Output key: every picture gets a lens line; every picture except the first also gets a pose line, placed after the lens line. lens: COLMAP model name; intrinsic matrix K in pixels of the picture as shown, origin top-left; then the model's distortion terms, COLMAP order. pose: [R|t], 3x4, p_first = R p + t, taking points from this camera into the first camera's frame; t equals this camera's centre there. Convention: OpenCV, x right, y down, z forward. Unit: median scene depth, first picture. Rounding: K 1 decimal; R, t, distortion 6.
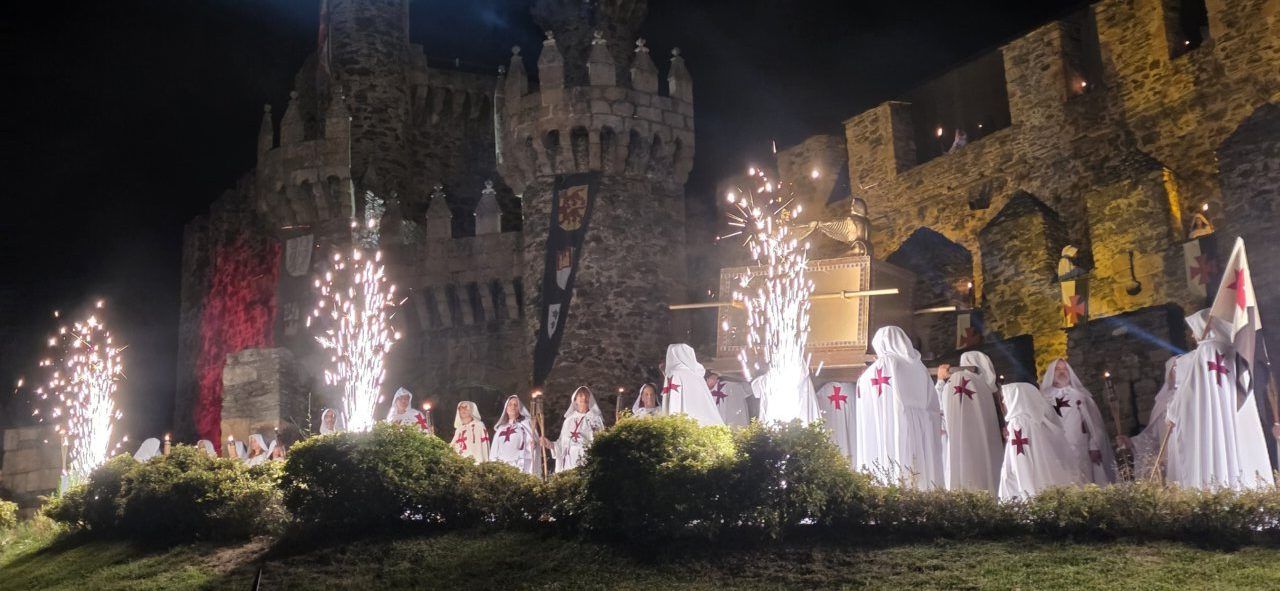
lens RADIAL K [[1772.7, 0, 617.8], [0, 1772.7, 295.5], [0, 0, 1]] dist [0.309530, -1.142419]
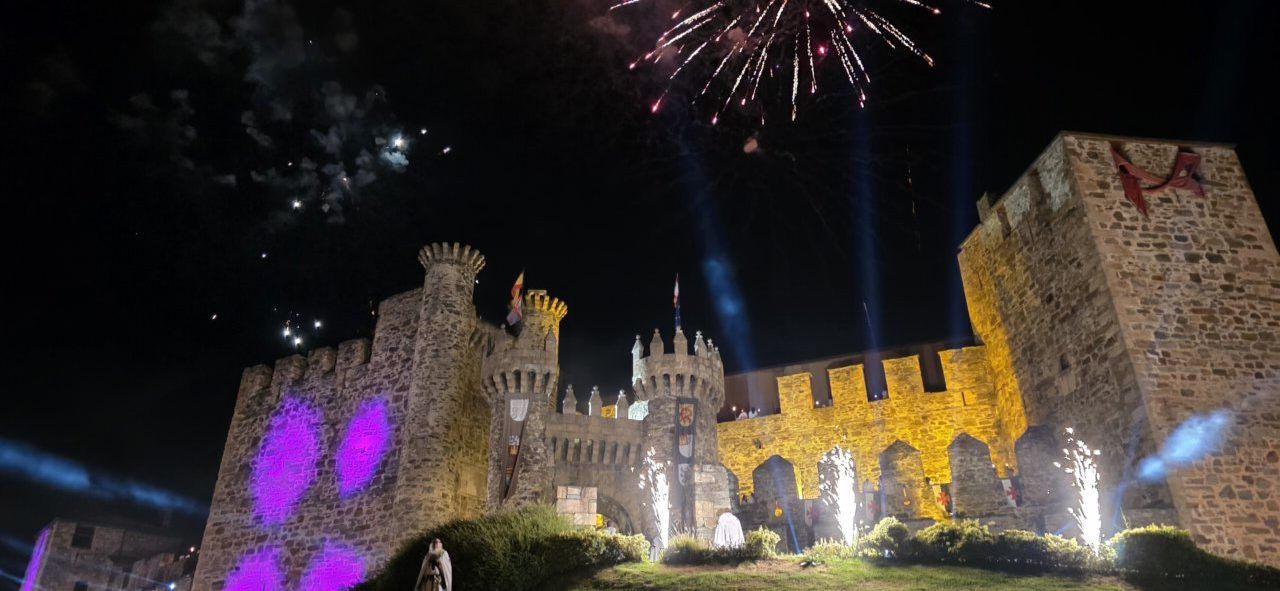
lens RADIAL K [[888.9, 0, 647.6], [0, 888.9, 297.6], [0, 0, 1]] dist [0.081066, -0.086453]
pose [[0.852980, 0.257739, 0.453868, -0.484678], [-0.158164, 0.956324, -0.245823, 0.067958], [-0.497403, 0.137897, 0.856490, 0.135916]]
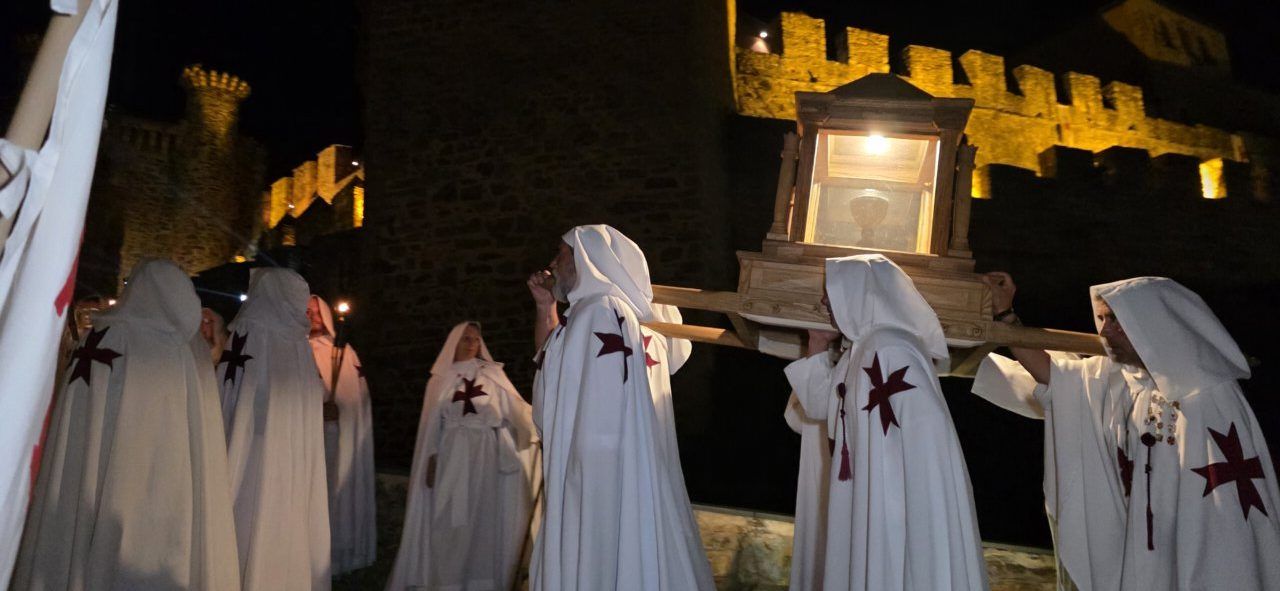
lens RADIAL K [[888.1, 0, 641.0], [0, 888.1, 287.3], [0, 0, 1]] dist [0.081292, -0.093004]
pose [[0.990688, 0.034249, 0.131773, 0.401260], [-0.040111, 0.998308, 0.042092, -0.015808], [-0.130109, -0.046985, 0.990386, 0.048762]]
